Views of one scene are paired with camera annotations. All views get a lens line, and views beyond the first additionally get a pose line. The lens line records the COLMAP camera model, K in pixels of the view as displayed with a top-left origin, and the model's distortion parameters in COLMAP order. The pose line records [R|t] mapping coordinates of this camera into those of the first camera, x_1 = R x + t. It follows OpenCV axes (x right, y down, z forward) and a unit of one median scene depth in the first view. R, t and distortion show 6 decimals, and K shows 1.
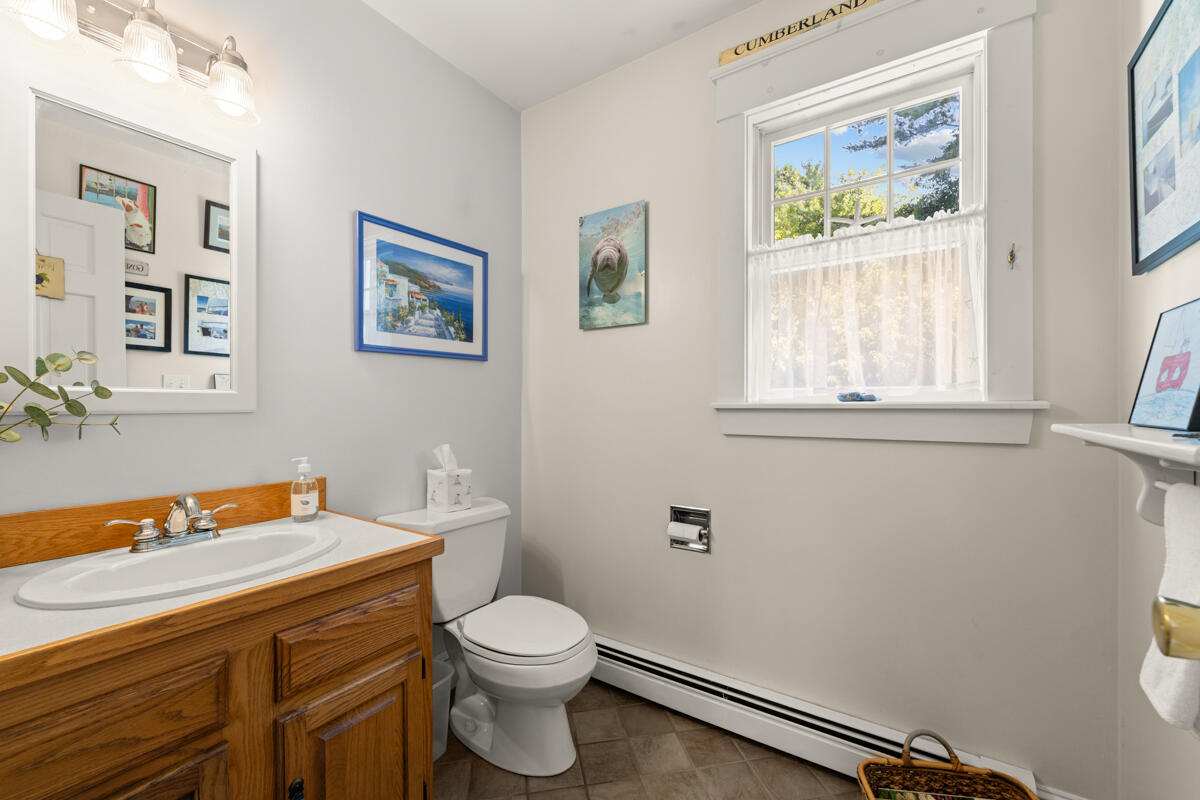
lens RADIAL K [[488.4, 0, 598.1], [0, 488.4, 404.4], [0, 0, 1]] dist [-0.001498, -0.000201]
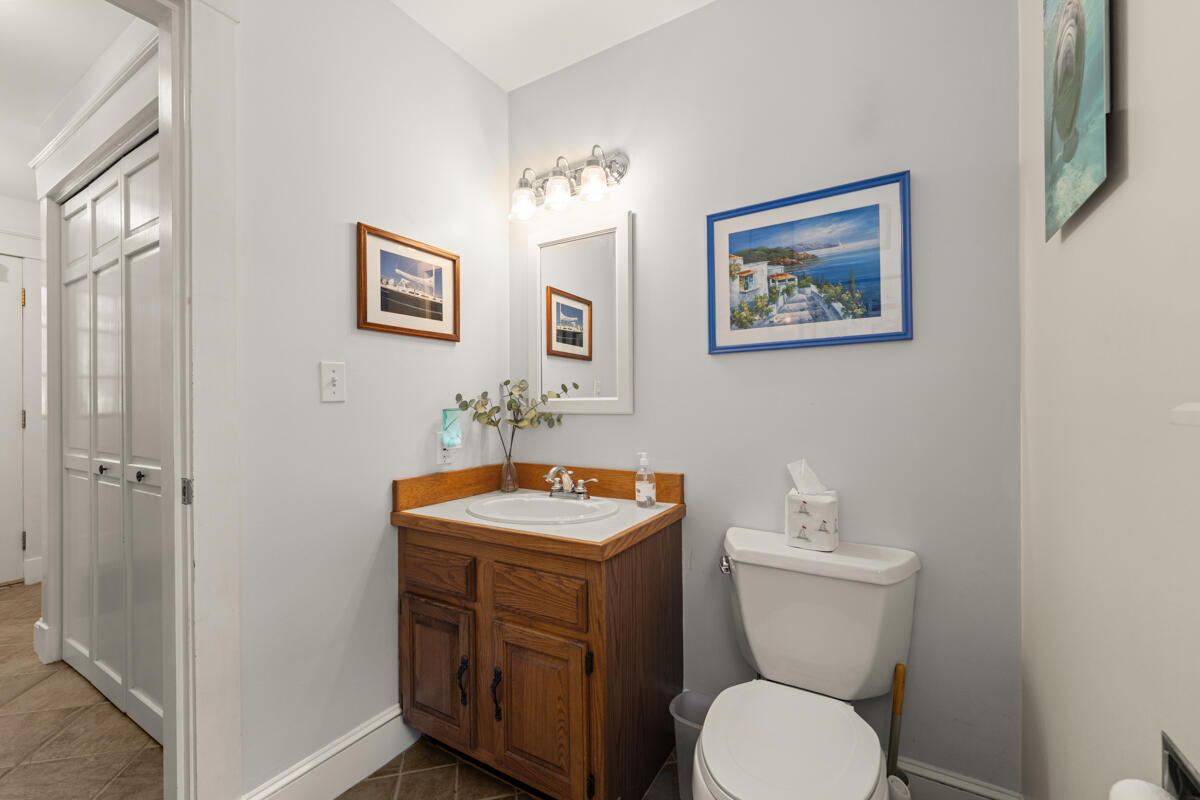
lens RADIAL K [[488.4, 0, 596.9], [0, 488.4, 405.1], [0, 0, 1]] dist [-0.001498, -0.000201]
pose [[0.058735, -0.001261, -0.998273, 0.458740], [0.005729, 0.999983, -0.000926, -0.005174], [0.998257, -0.005665, 0.058741, 0.652572]]
